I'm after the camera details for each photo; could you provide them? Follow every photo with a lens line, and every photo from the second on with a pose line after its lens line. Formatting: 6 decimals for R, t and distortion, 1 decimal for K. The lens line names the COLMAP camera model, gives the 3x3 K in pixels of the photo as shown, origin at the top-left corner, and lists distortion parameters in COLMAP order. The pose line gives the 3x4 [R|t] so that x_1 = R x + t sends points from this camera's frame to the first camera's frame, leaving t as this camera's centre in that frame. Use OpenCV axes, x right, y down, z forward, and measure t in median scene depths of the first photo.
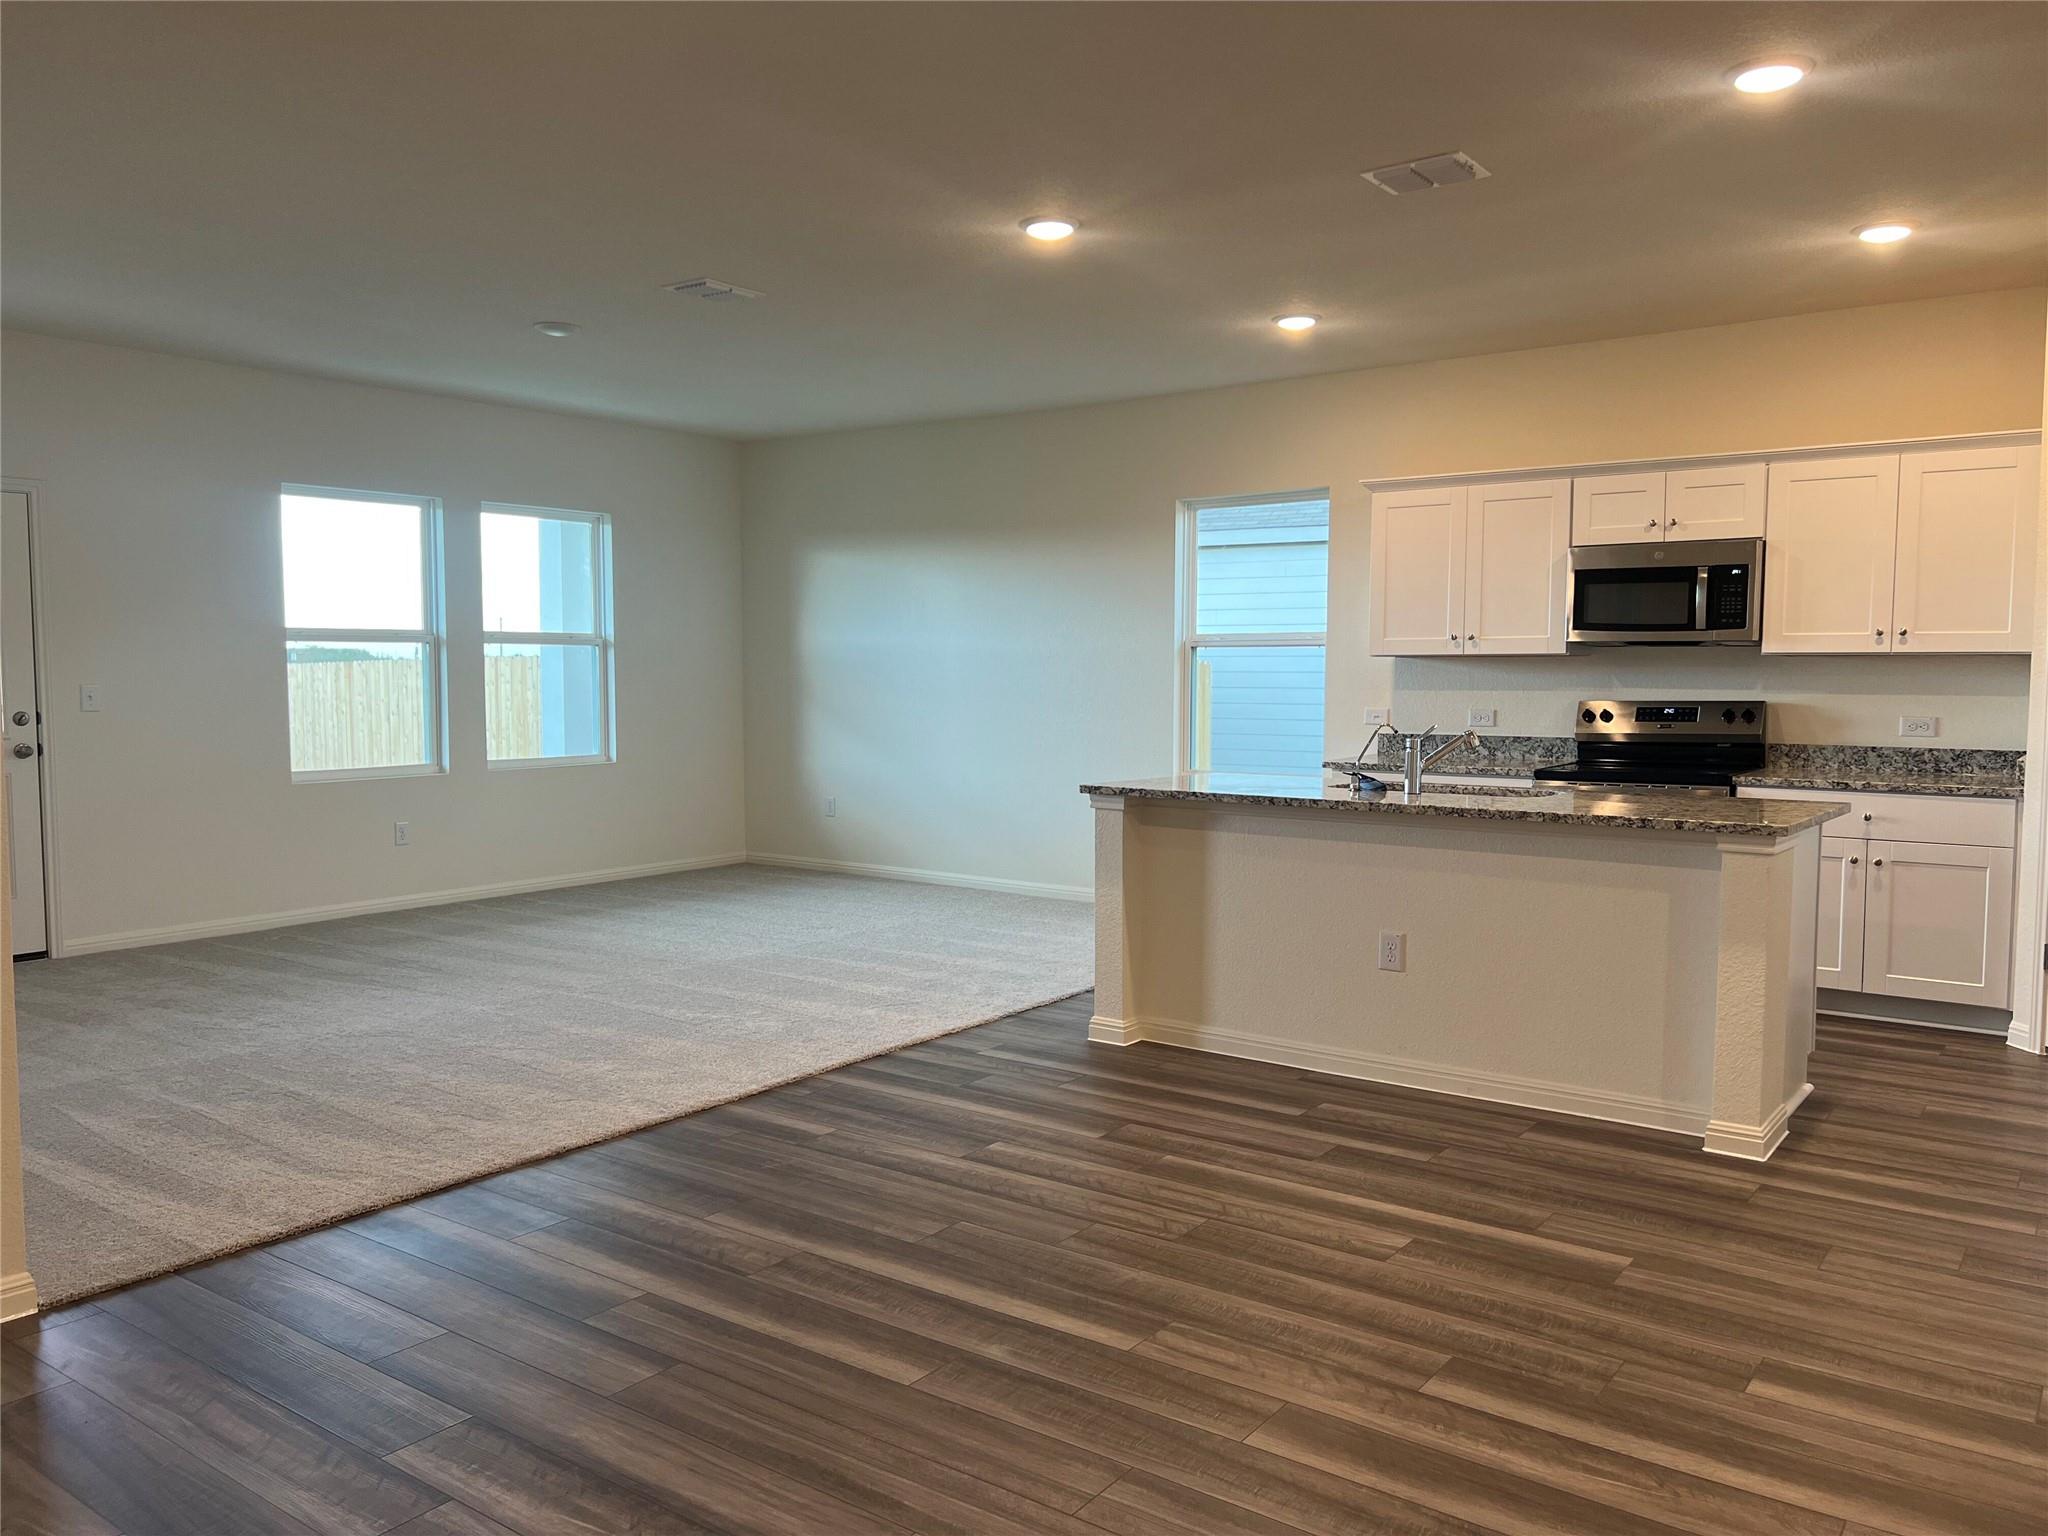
lens RADIAL K [[1552.5, 0, 1024.0], [0, 1552.5, 768.0], [0, 0, 1]] dist [0.021101, -0.006523]
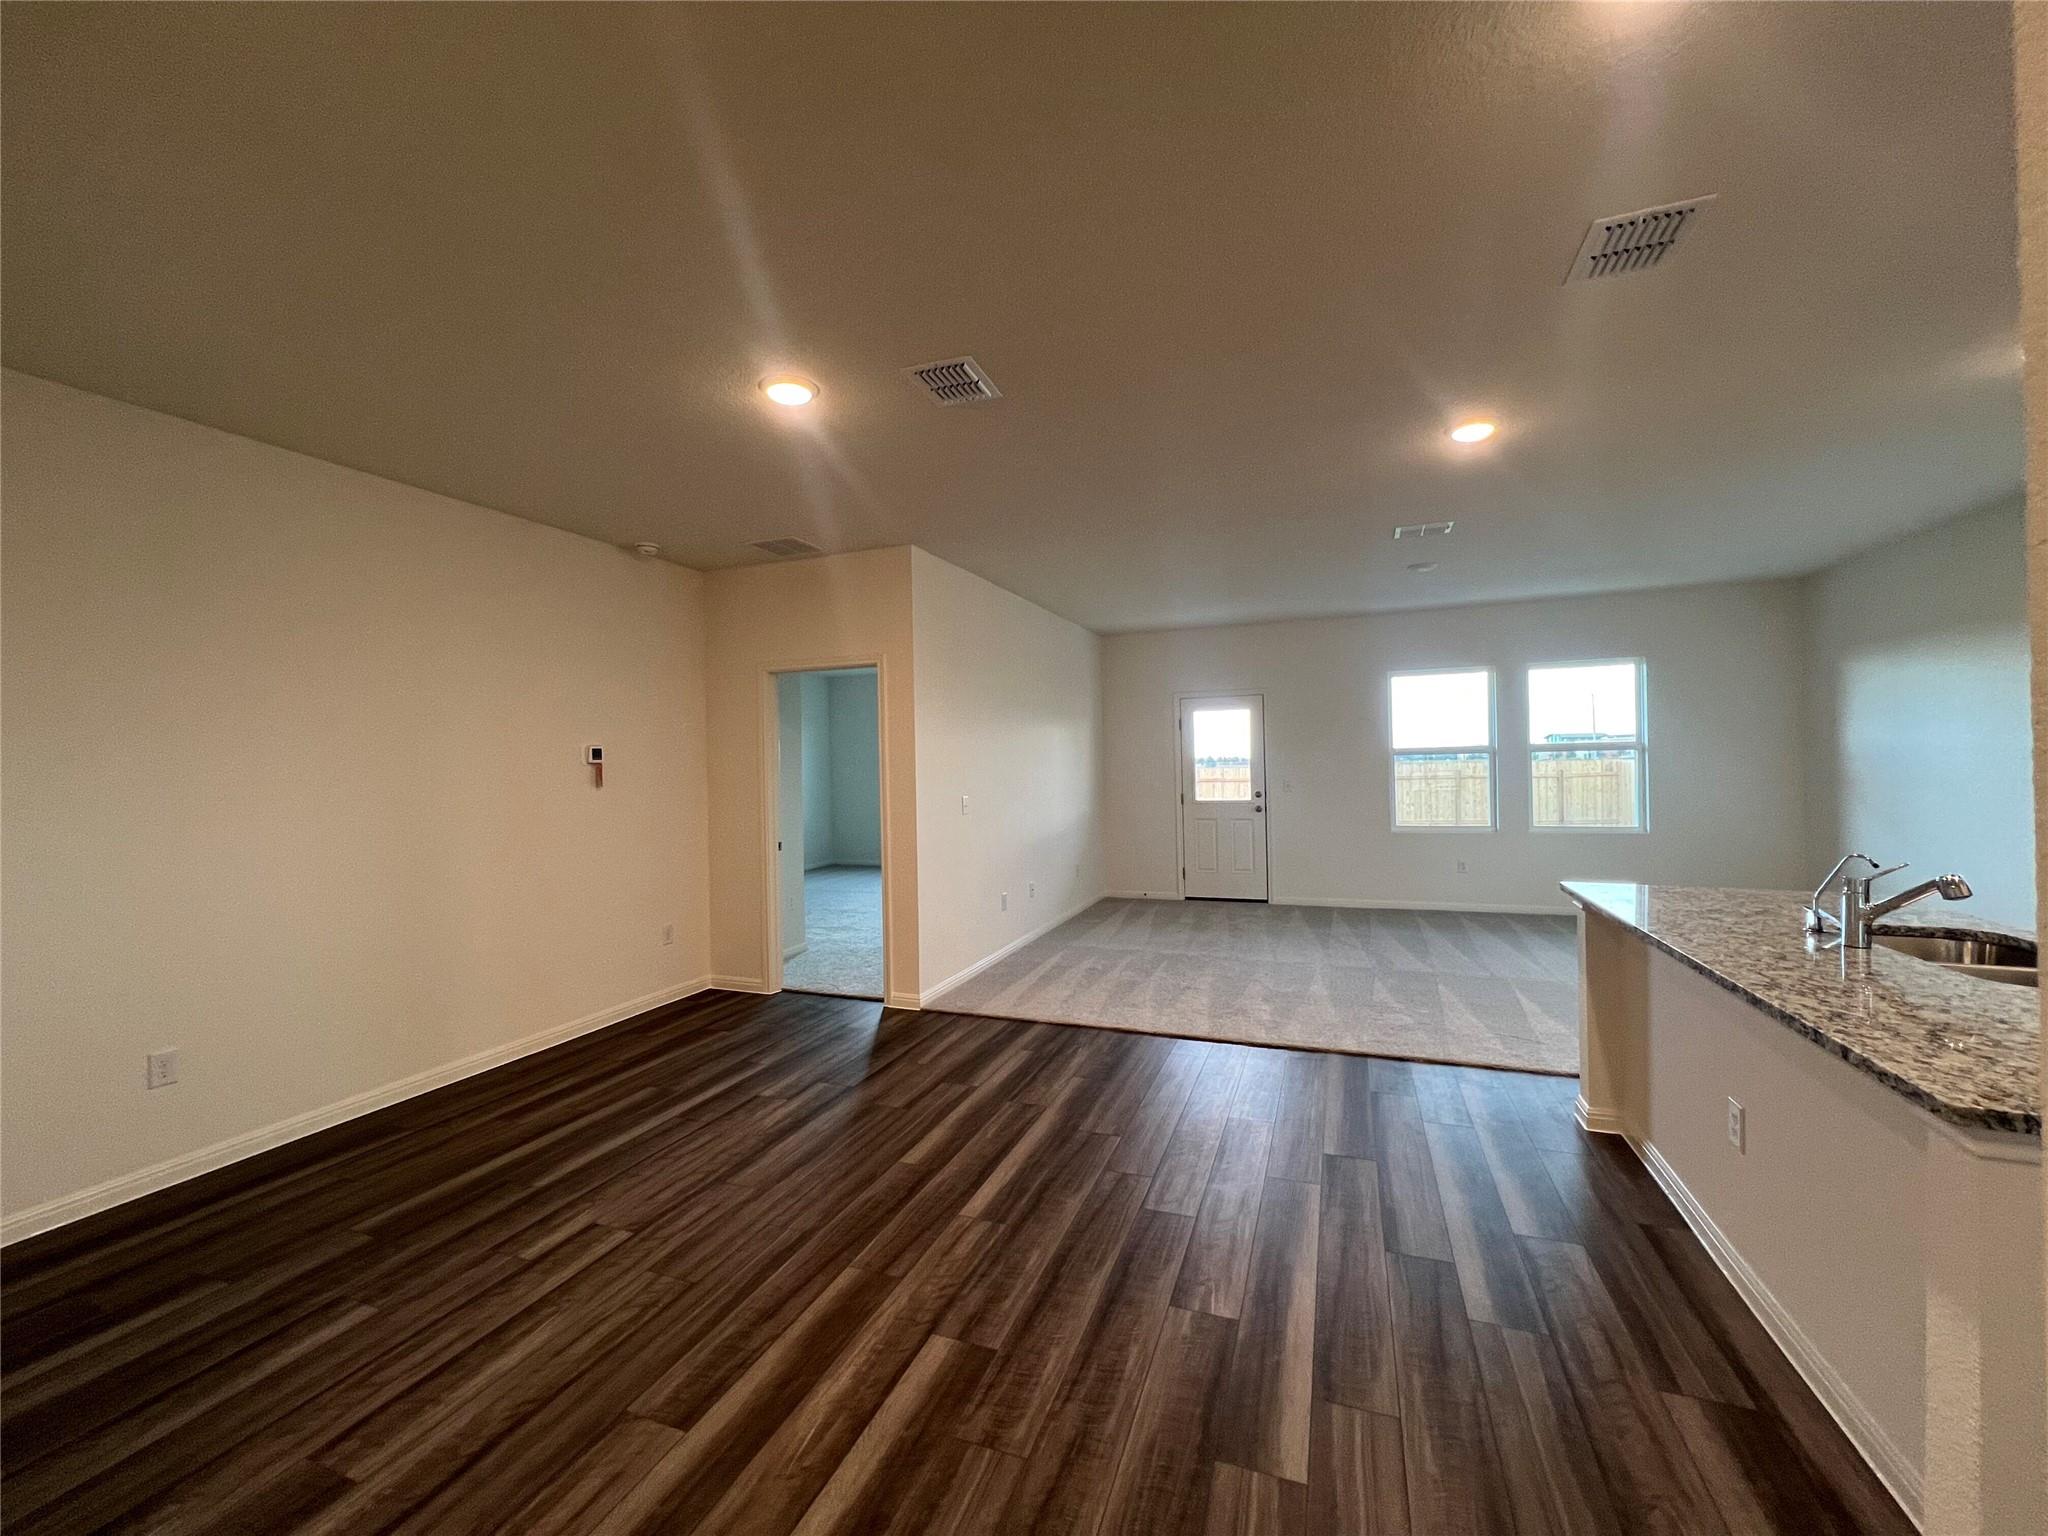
lens RADIAL K [[819.4, 0, 1019.1], [0, 819.4, 764.8], [0, 0, 1]] dist [-0.002097, -0.000018]
pose [[0.261019, -0.007547, -0.965304, 0.452092], [-0.042248, 0.998922, -0.019234, -0.041283], [0.964409, 0.045803, 0.260418, 0.402239]]
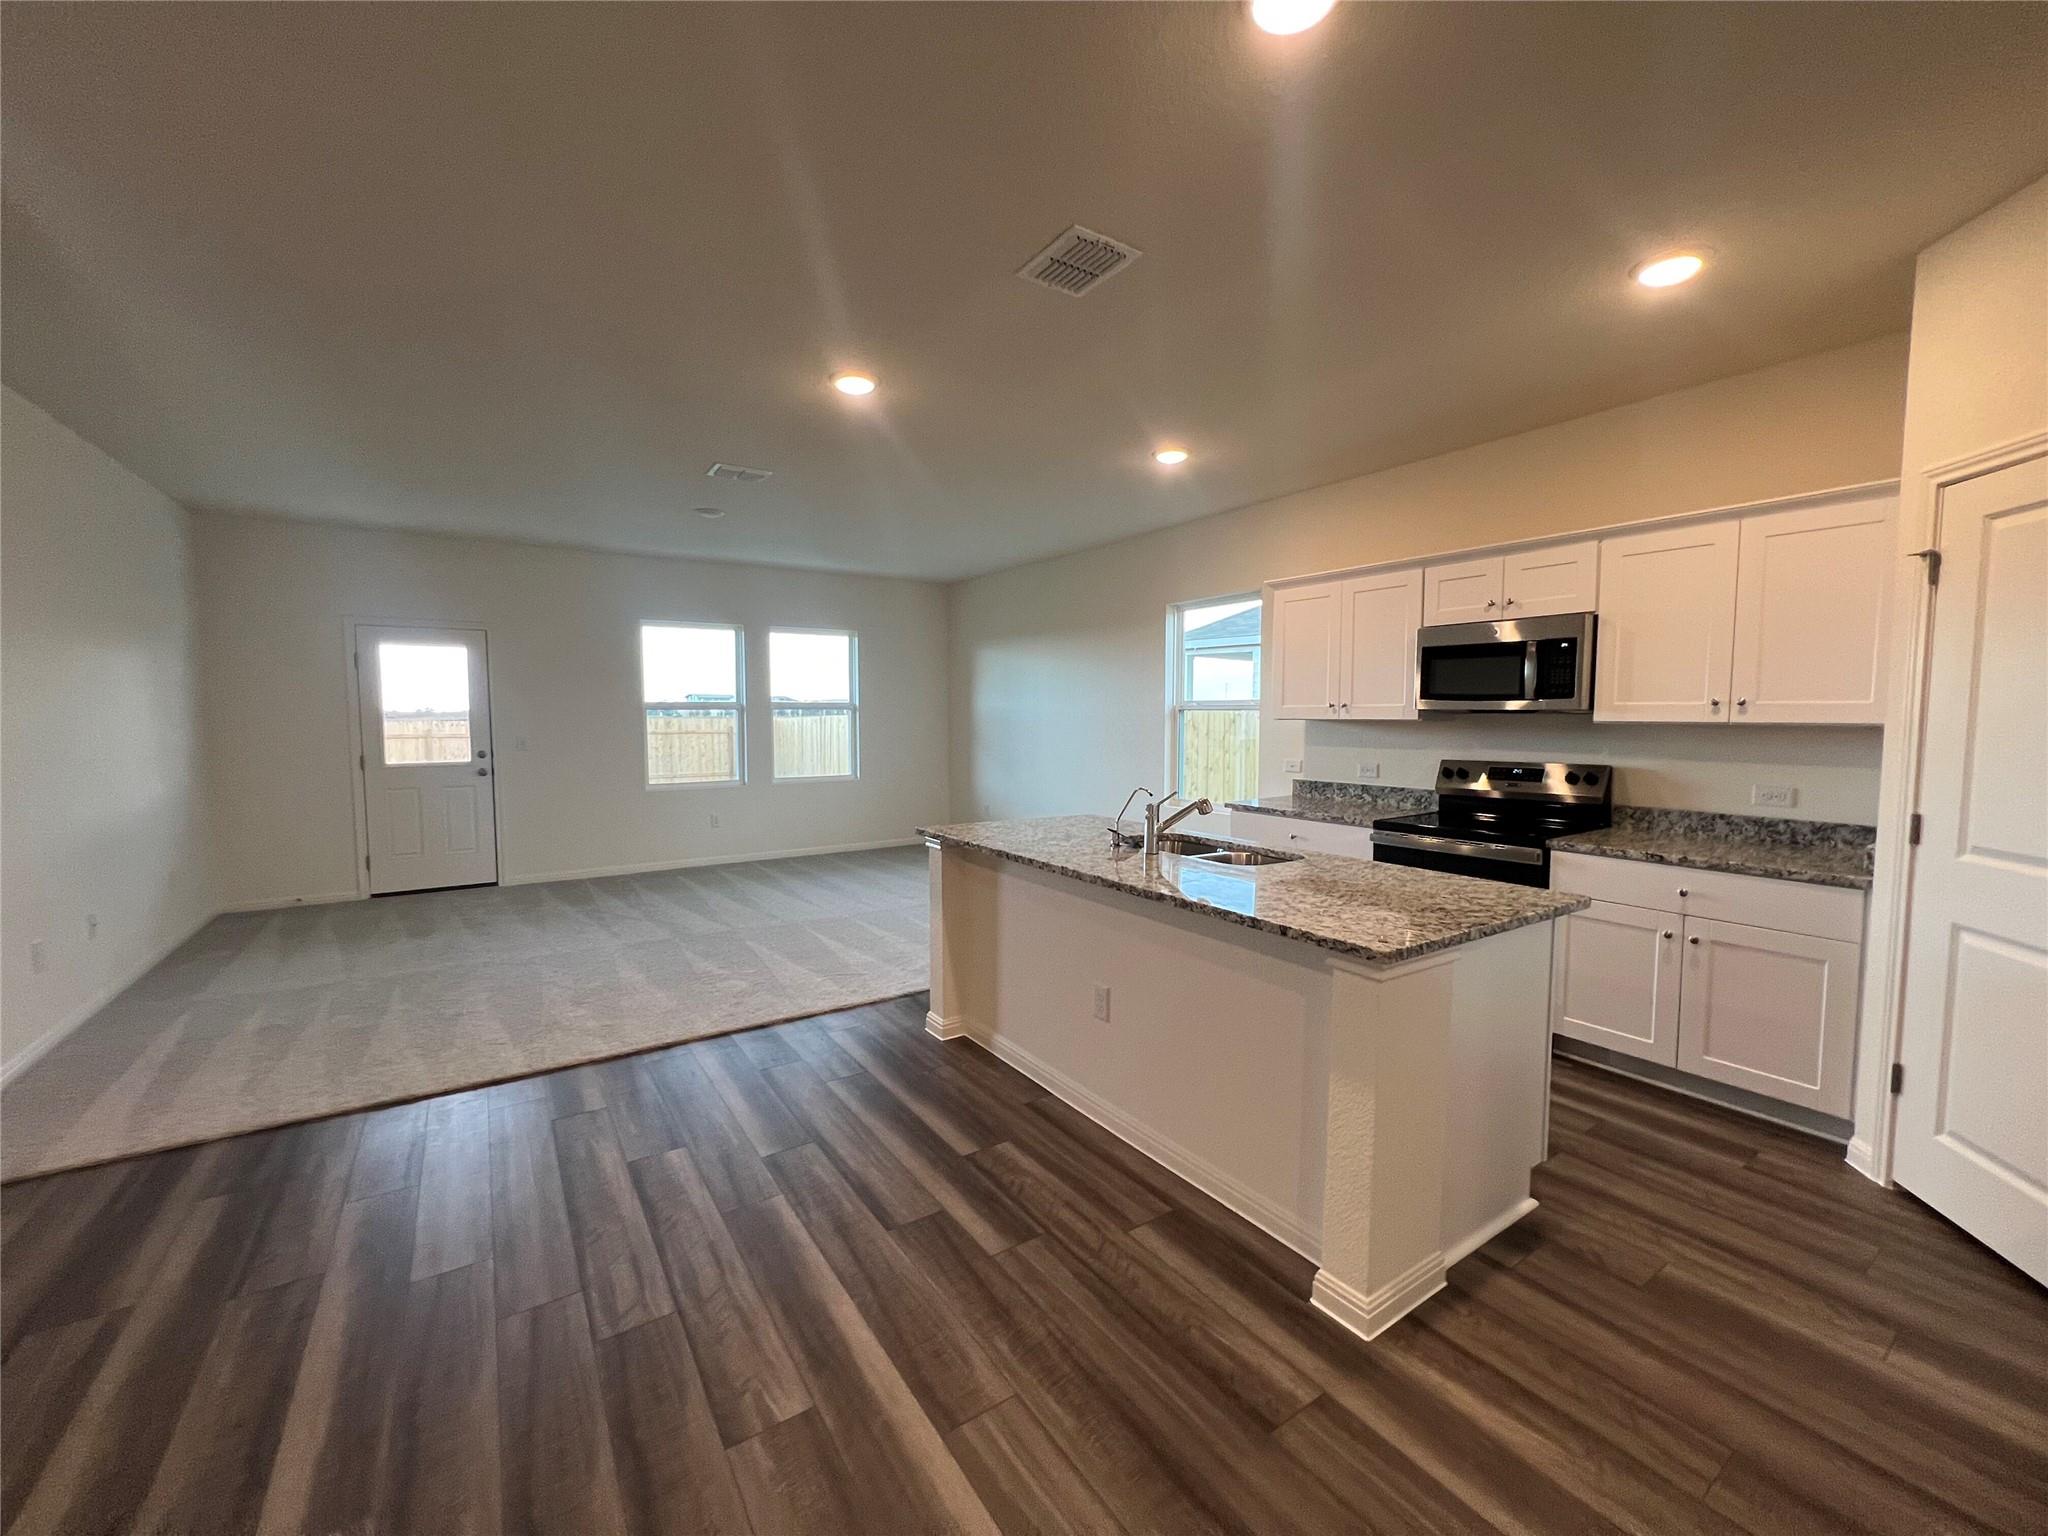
lens RADIAL K [[820.5, 0, 1021.8], [0, 820.5, 762.2], [0, 0, 1]] dist [-0.002733, 0.000191]
pose [[0.941243, 0.018985, -0.337195, 0.300566], [-0.020629, 0.999786, -0.001293, -0.037938], [0.337099, 0.008173, 0.941434, 0.353019]]
